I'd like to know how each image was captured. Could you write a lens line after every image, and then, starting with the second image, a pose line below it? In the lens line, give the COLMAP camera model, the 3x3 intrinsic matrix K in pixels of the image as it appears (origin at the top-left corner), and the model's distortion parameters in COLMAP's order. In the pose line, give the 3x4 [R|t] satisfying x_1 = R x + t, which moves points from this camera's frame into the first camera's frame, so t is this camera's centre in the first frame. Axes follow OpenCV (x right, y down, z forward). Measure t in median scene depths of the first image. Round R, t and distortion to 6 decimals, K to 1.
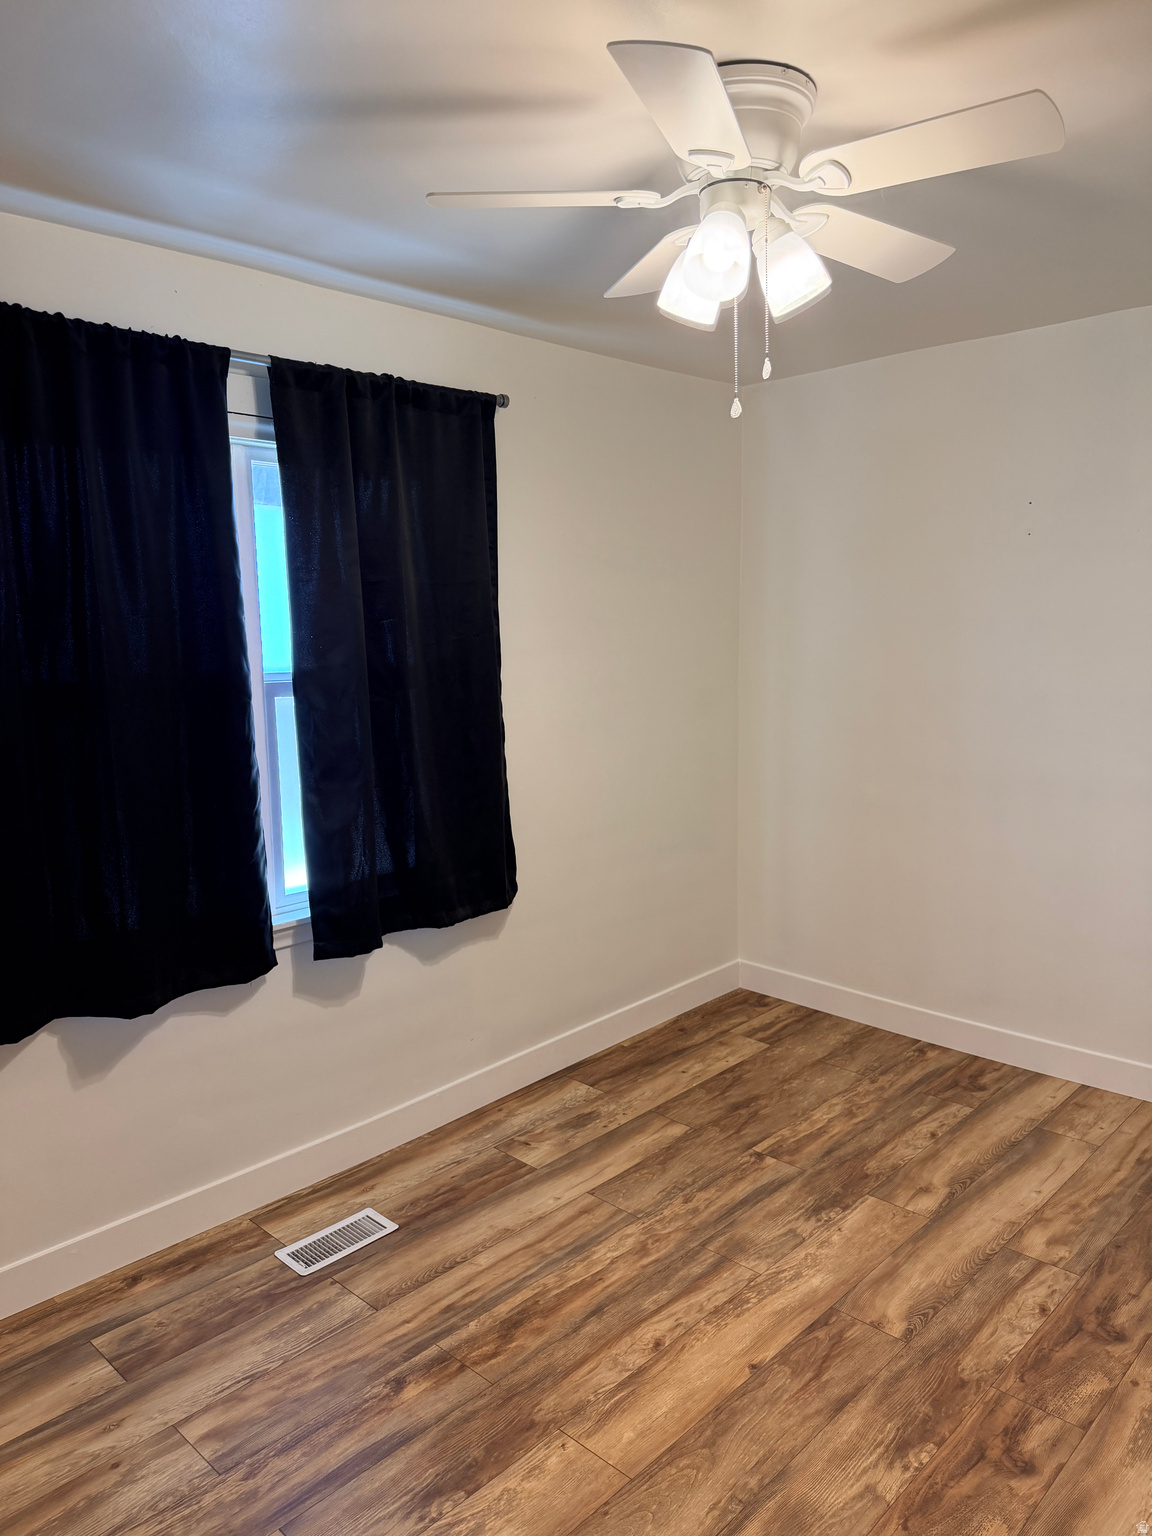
lens RADIAL K [[1103.5, 0, 581.2], [0, 1103.5, 766.9], [0, 0, 1]] dist [0.022547, -0.007181]
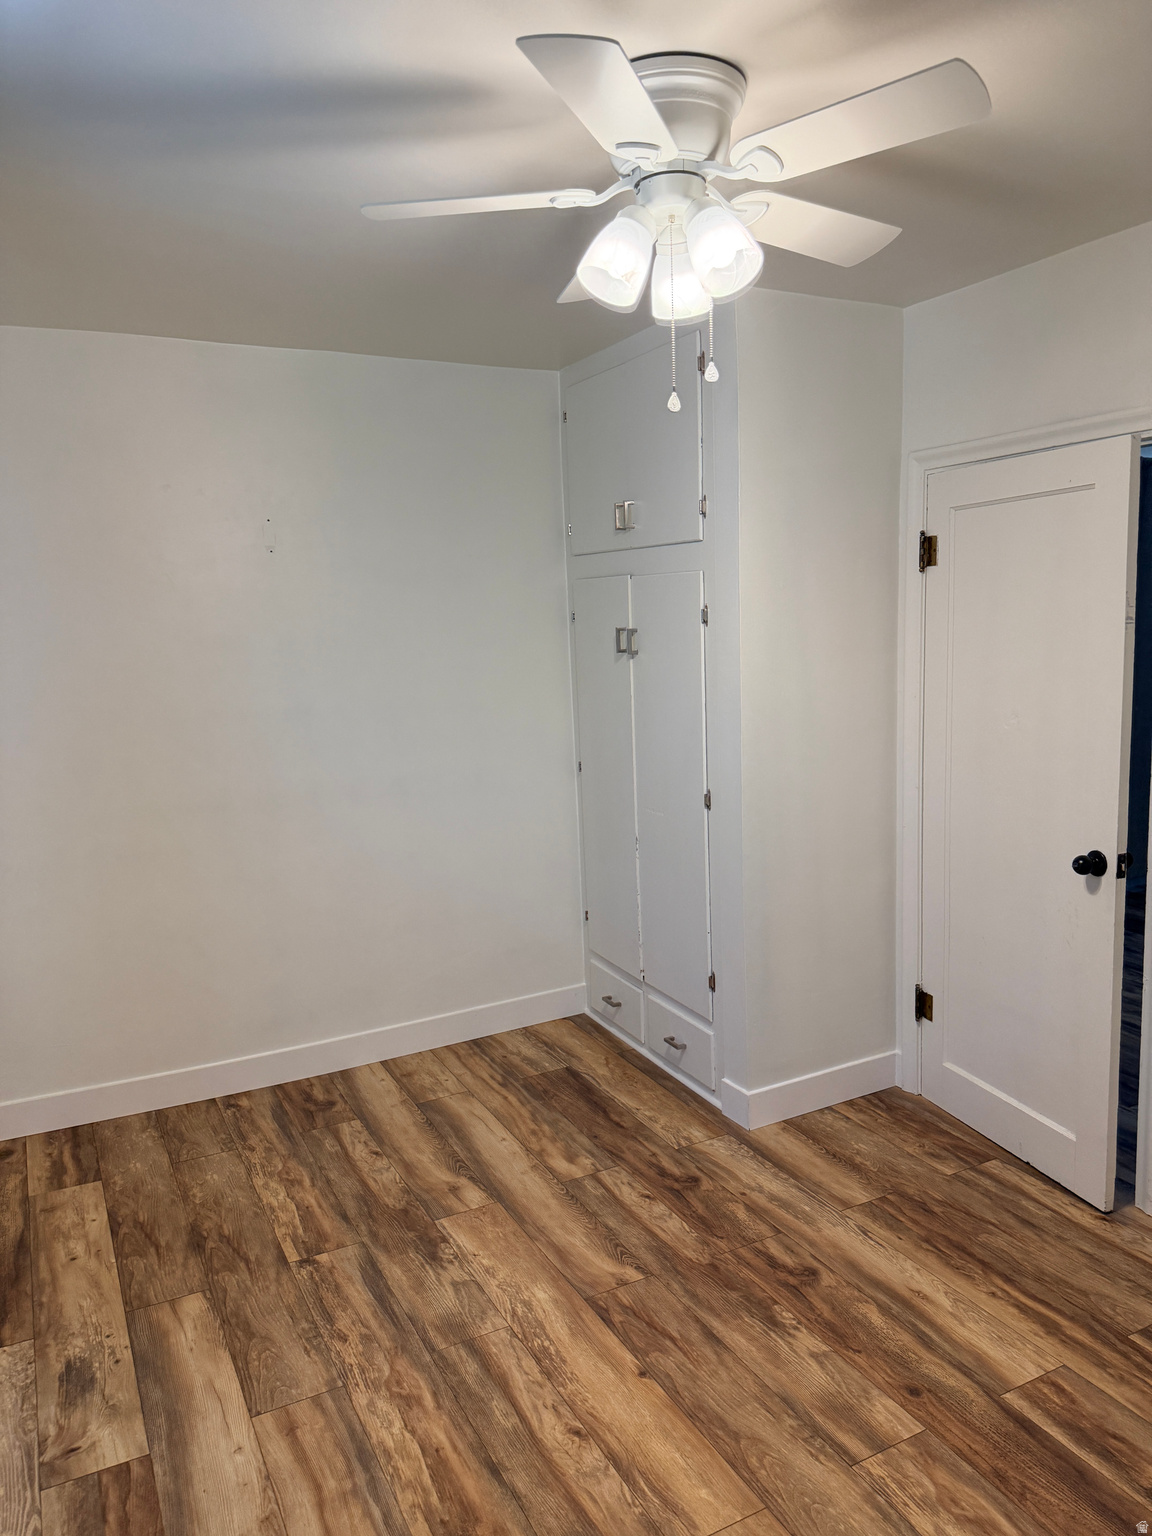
lens RADIAL K [[1103.5, 0, 584.6], [0, 1103.5, 769.2], [0, 0, 1]] dist [0.022547, -0.007181]
pose [[0.341071, -0.131053, 0.930858, -0.590022], [0.161196, 0.983721, 0.079433, -0.062974], [-0.926114, 0.122959, 0.356644, 0.522328]]
